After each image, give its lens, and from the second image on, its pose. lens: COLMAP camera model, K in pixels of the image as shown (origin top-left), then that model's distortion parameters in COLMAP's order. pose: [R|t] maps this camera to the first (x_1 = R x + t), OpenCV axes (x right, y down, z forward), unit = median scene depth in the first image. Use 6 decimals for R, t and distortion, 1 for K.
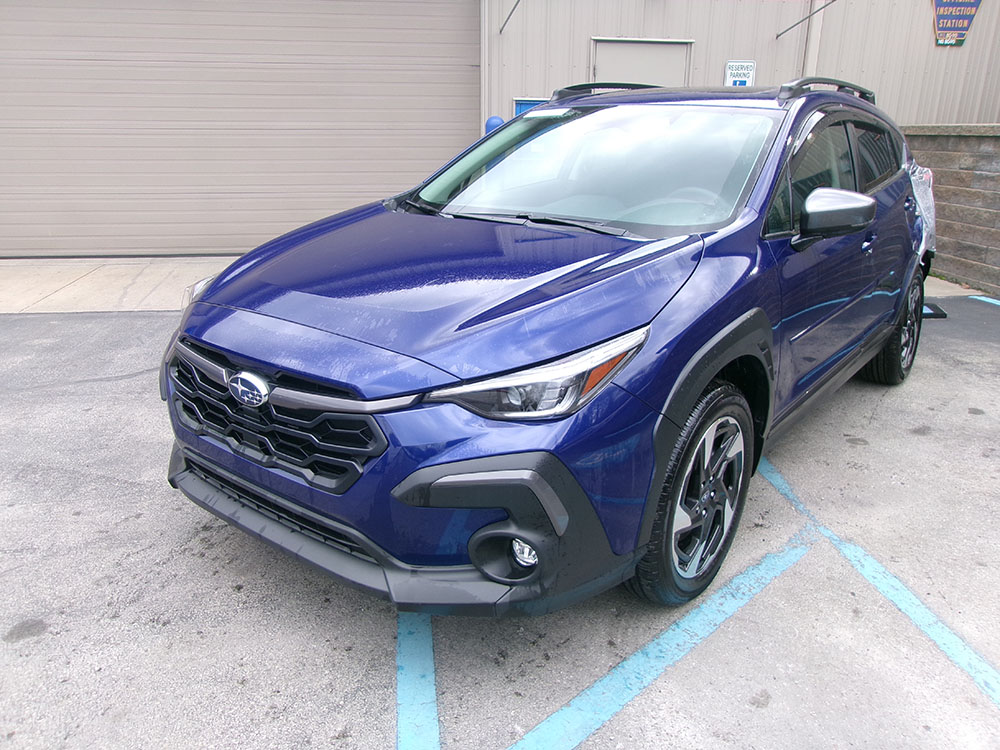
lens RADIAL K [[769.5, 0, 496.4], [0, 769.5, 374.1], [0, 0, 1]] dist [-0.017925, 0.036443]
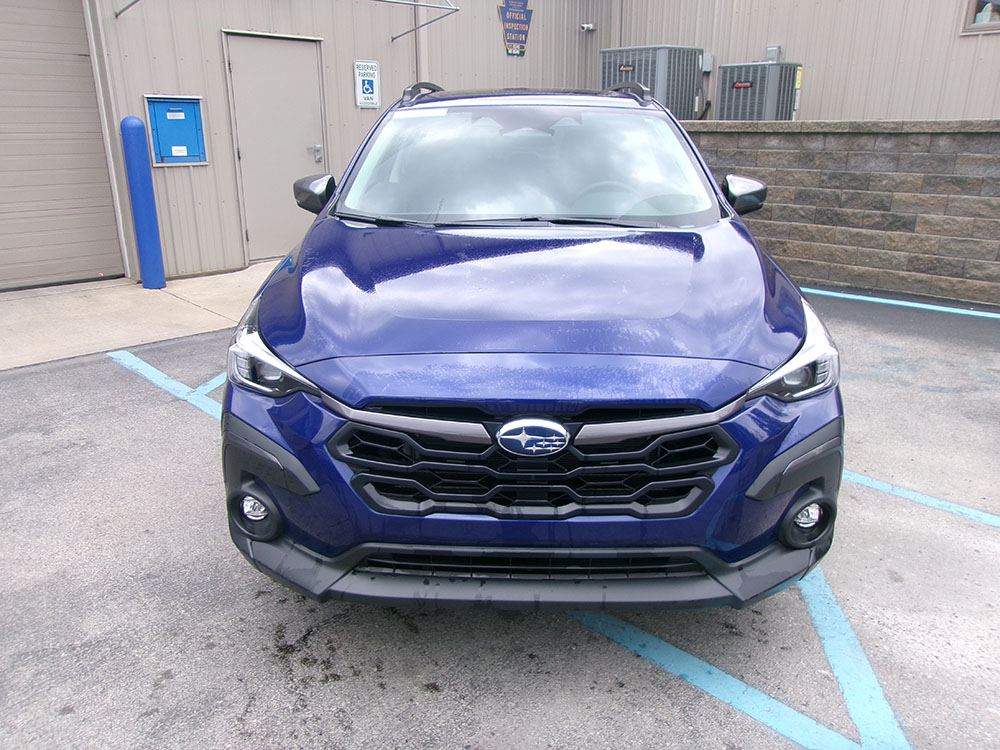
lens RADIAL K [[769.5, 0, 497.3], [0, 769.5, 373.6], [0, 0, 1]] dist [-0.017925, 0.036443]
pose [[0.796733, -0.195191, 0.571942, -0.215764], [0.193513, 0.978973, 0.064533, -0.029486], [-0.572512, 0.059263, 0.817752, 0.081231]]
